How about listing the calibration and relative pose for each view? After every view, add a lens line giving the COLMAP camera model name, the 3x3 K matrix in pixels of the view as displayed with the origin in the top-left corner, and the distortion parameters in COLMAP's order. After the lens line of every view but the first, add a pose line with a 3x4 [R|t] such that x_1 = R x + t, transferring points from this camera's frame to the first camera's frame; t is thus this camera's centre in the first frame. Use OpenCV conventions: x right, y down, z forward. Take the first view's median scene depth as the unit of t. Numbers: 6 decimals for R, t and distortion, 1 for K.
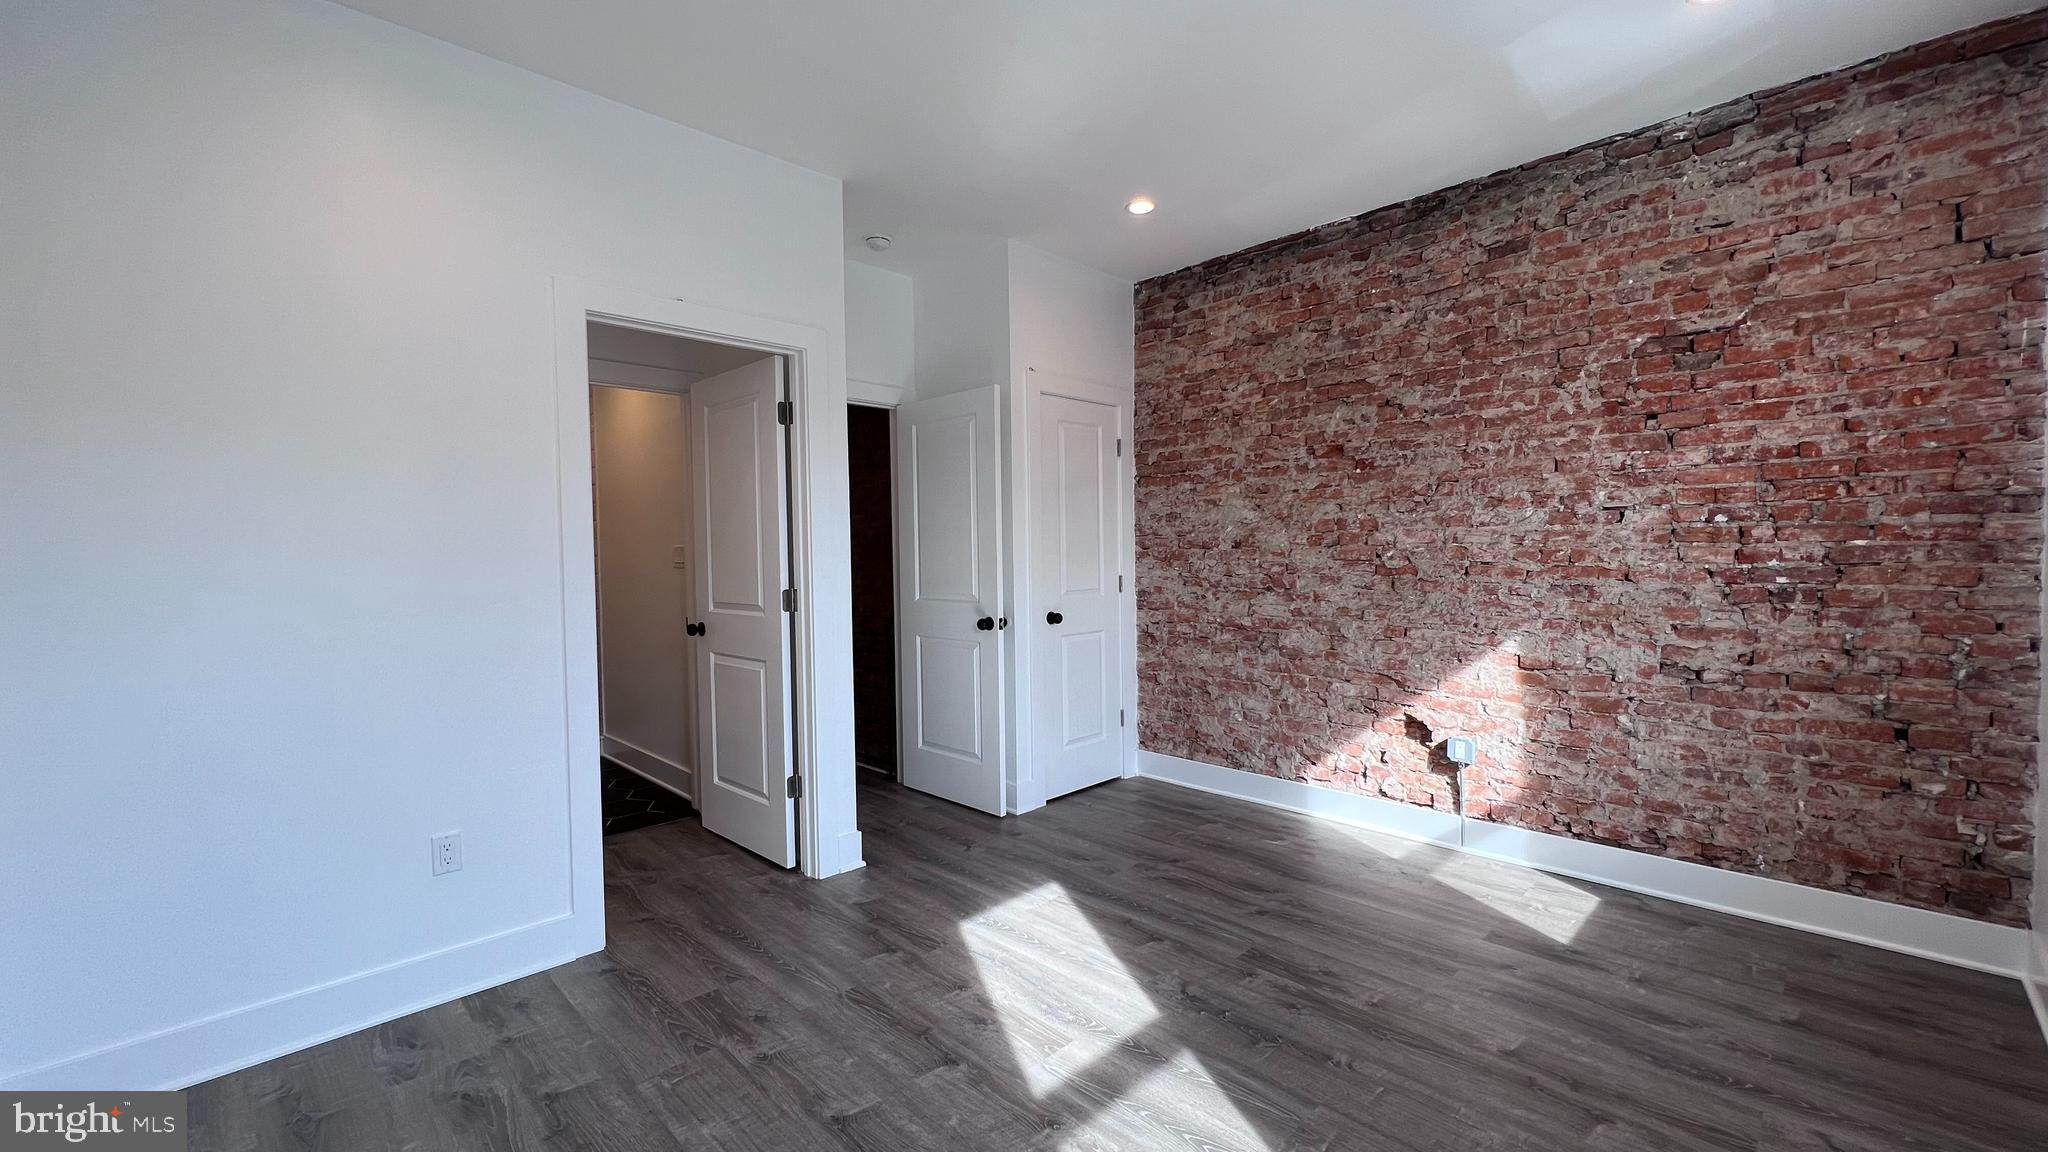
lens RADIAL K [[821.0, 0, 1024.6], [0, 821.0, 575.9], [0, 0, 1]] dist [-0.004479, 0.000420]
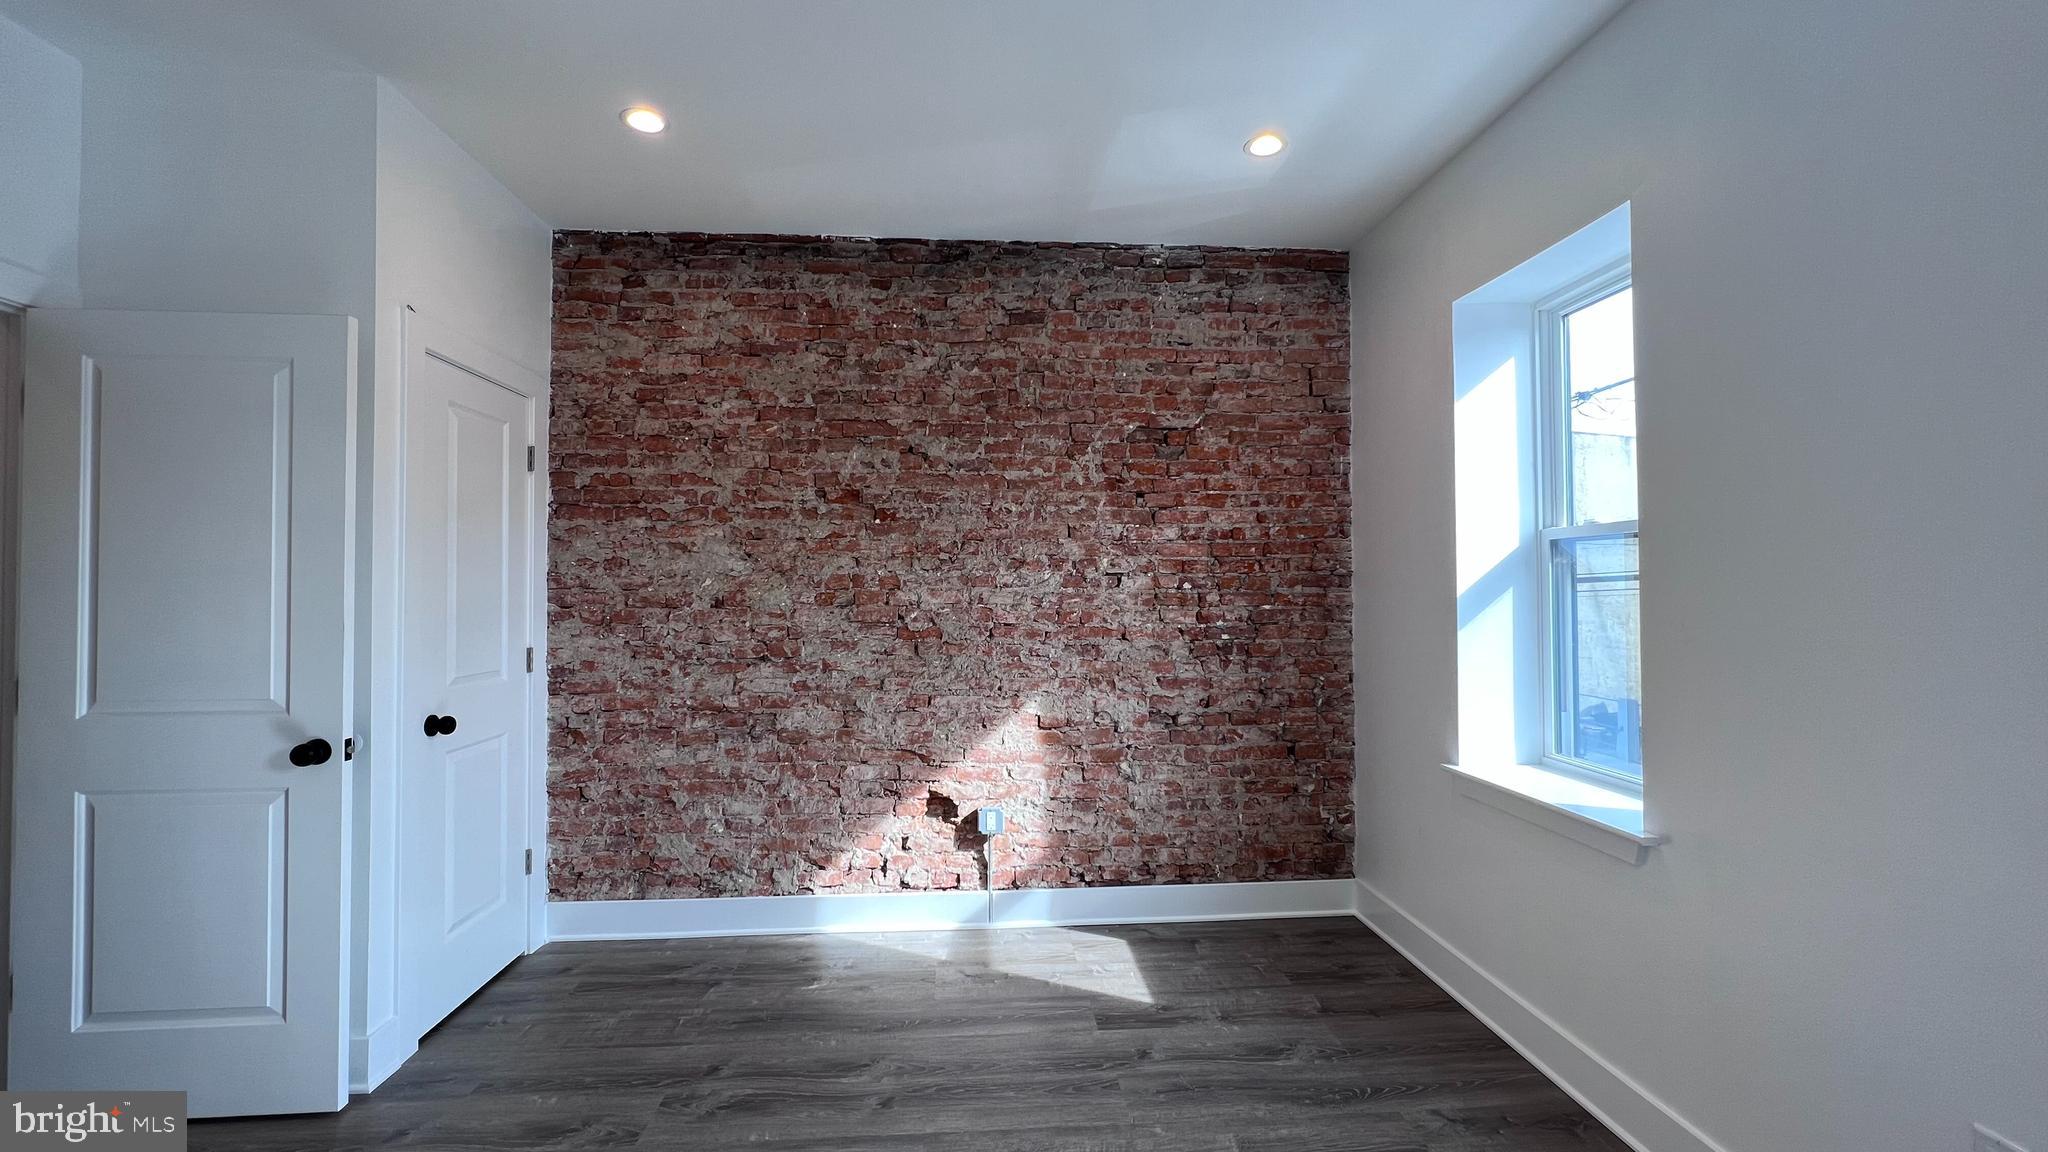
lens RADIAL K [[821.0, 0, 1026.4], [0, 821.0, 574.7], [0, 0, 1]] dist [-0.004479, 0.000420]
pose [[0.645842, 0.026518, 0.763010, -0.170814], [0.017525, 0.998618, -0.049539, -0.025061], [-0.763270, 0.045366, 0.644485, 0.324111]]
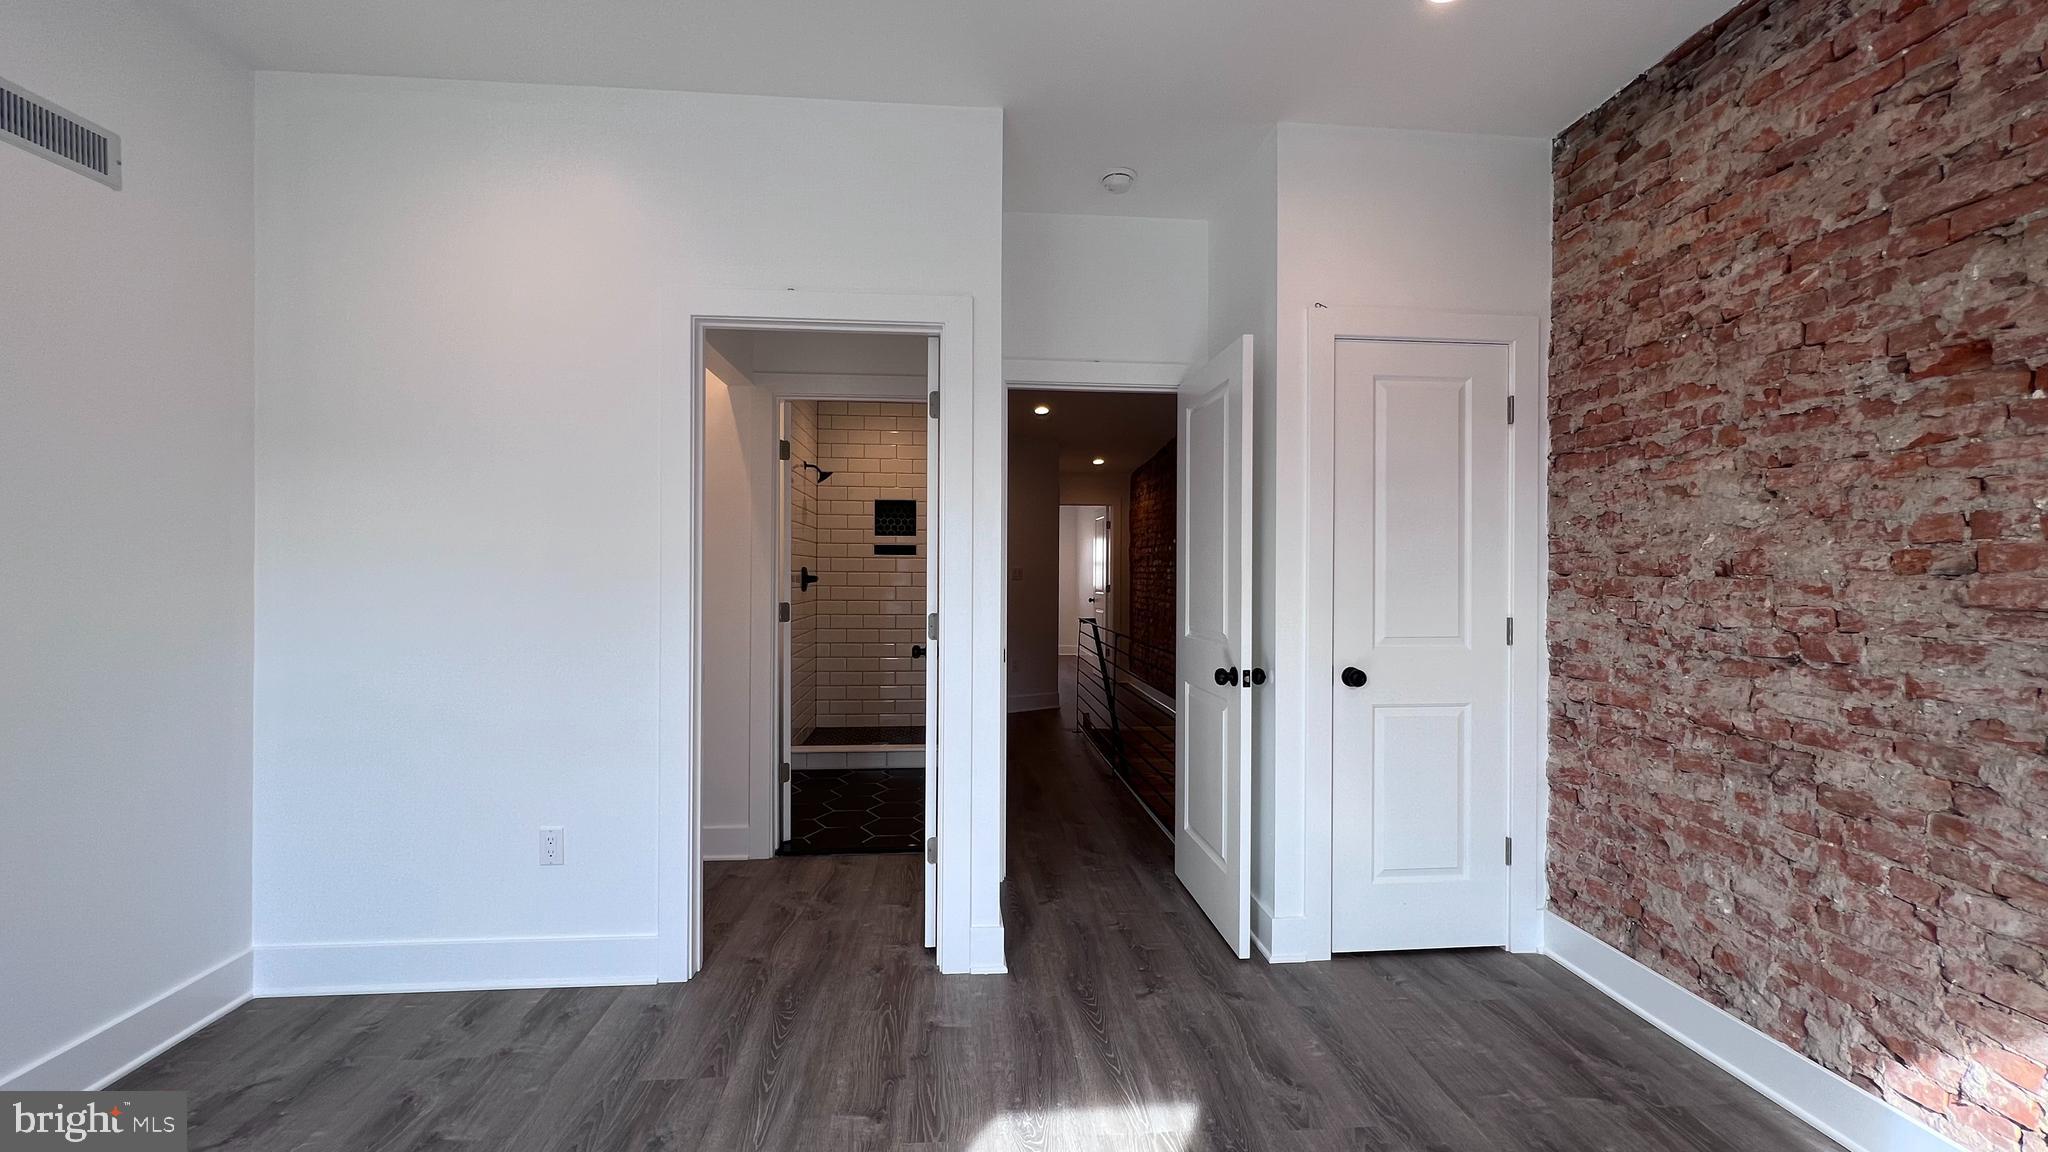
lens RADIAL K [[821.0, 0, 1022.7], [0, 821.0, 575.3], [0, 0, 1]] dist [-0.004479, 0.000420]
pose [[0.768867, 0.019704, -0.639106, 0.290701], [-0.036864, 0.999229, -0.013542, -0.013208], [0.638346, 0.033972, 0.769000, 0.377330]]
